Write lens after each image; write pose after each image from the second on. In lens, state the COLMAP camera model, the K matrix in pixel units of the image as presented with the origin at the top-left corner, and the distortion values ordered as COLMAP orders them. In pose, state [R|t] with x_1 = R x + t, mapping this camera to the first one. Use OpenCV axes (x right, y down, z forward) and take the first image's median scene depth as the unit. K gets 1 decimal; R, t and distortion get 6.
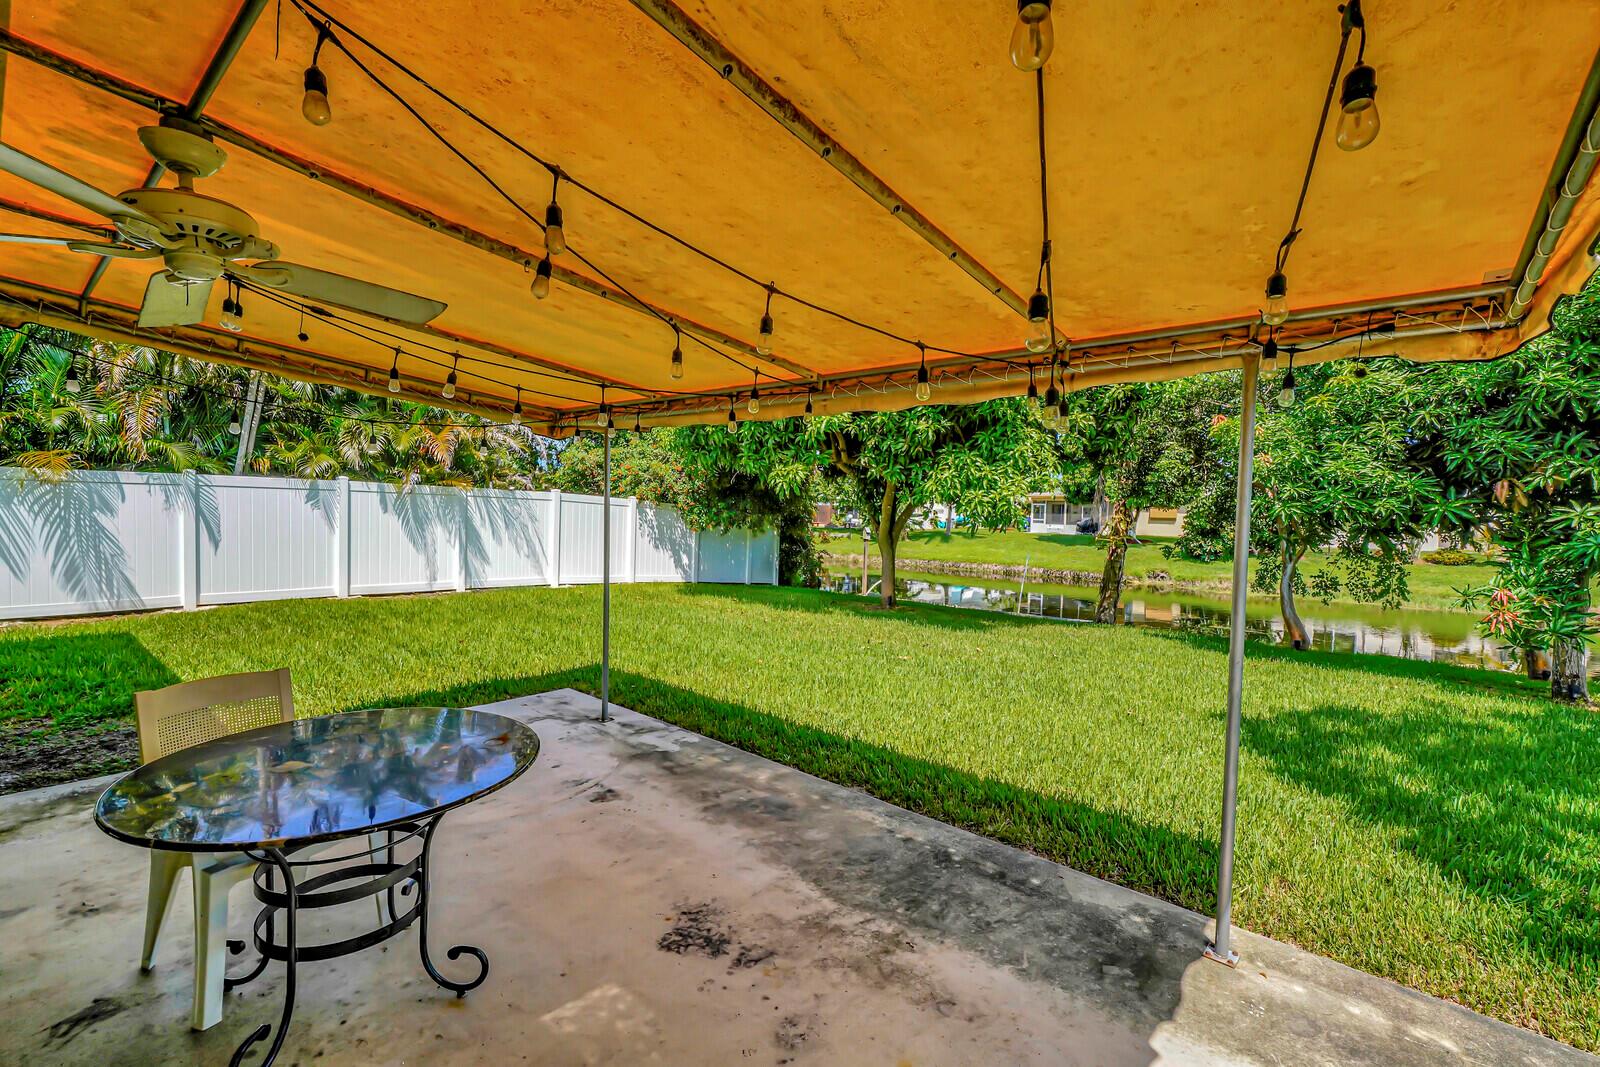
lens RADIAL K [[698.9, 0, 798.4], [0, 698.9, 540.9], [0, 0, 1]] dist [0.002747, 0.000424]
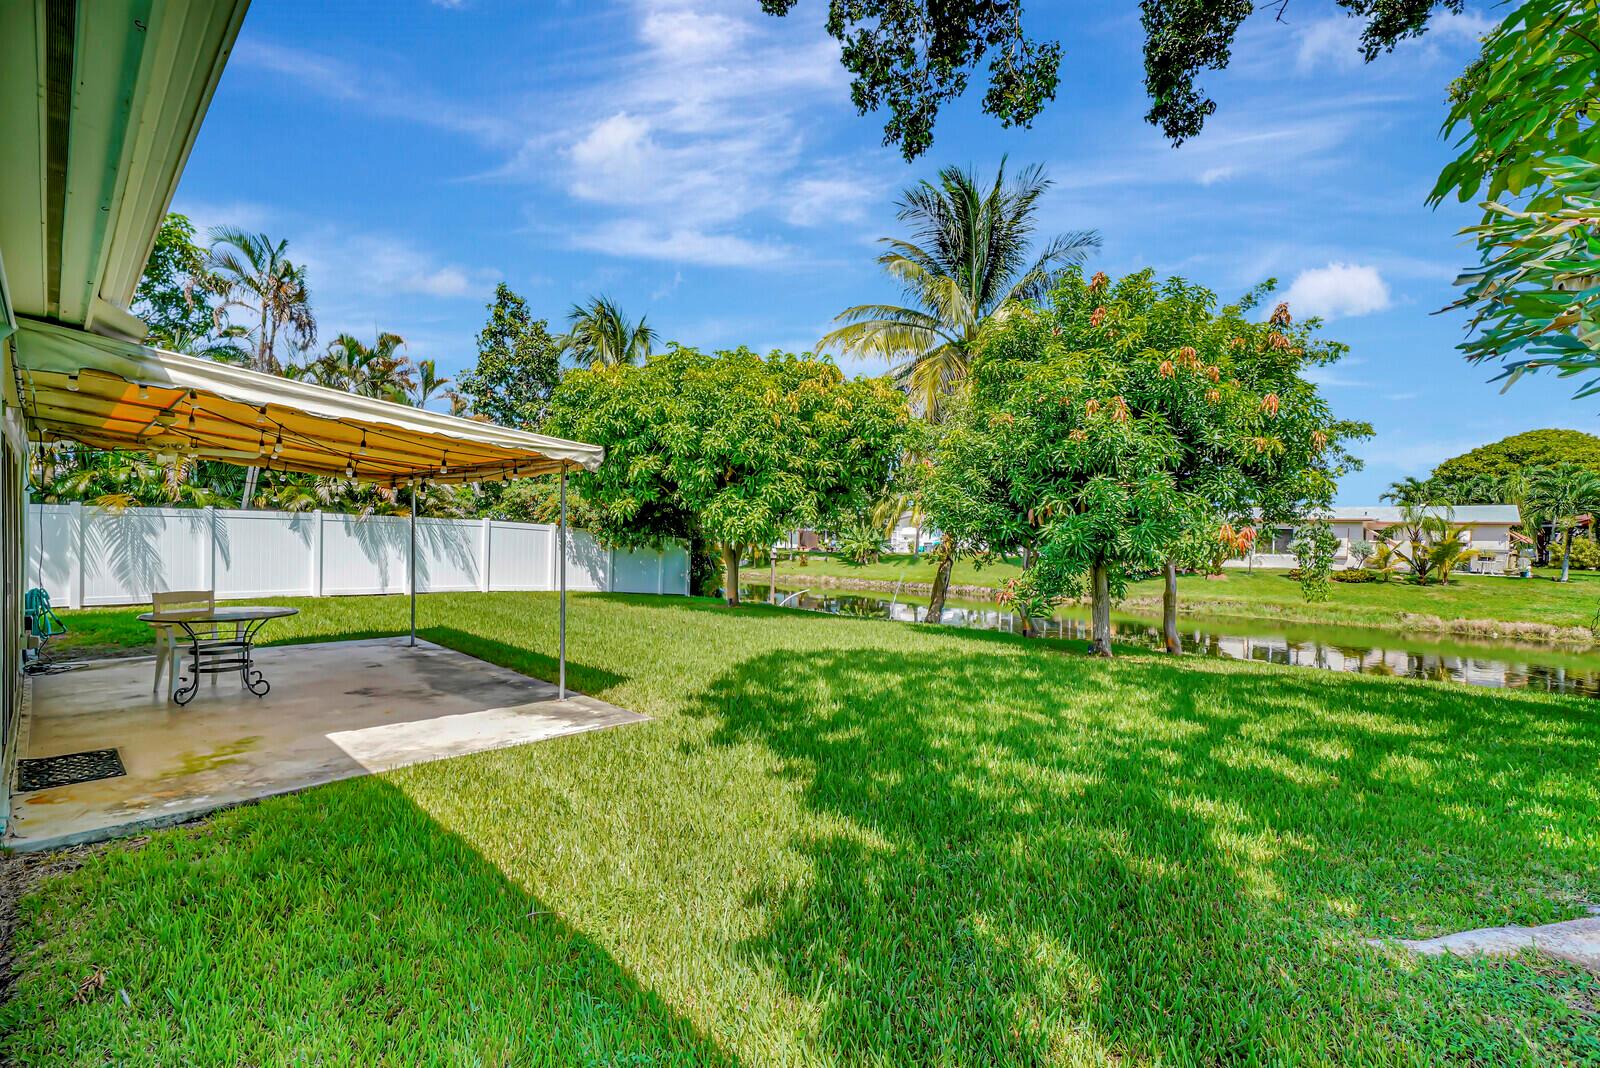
lens RADIAL K [[699.1, 0, 800.0], [0, 699.1, 534.0], [0, 0, 1]] dist [0.001344, 0.000111]
pose [[0.999254, -0.006114, -0.038143, 0.355477], [0.004258, 0.998811, -0.048560, 0.027014], [0.038395, 0.048362, 0.998092, -0.344271]]
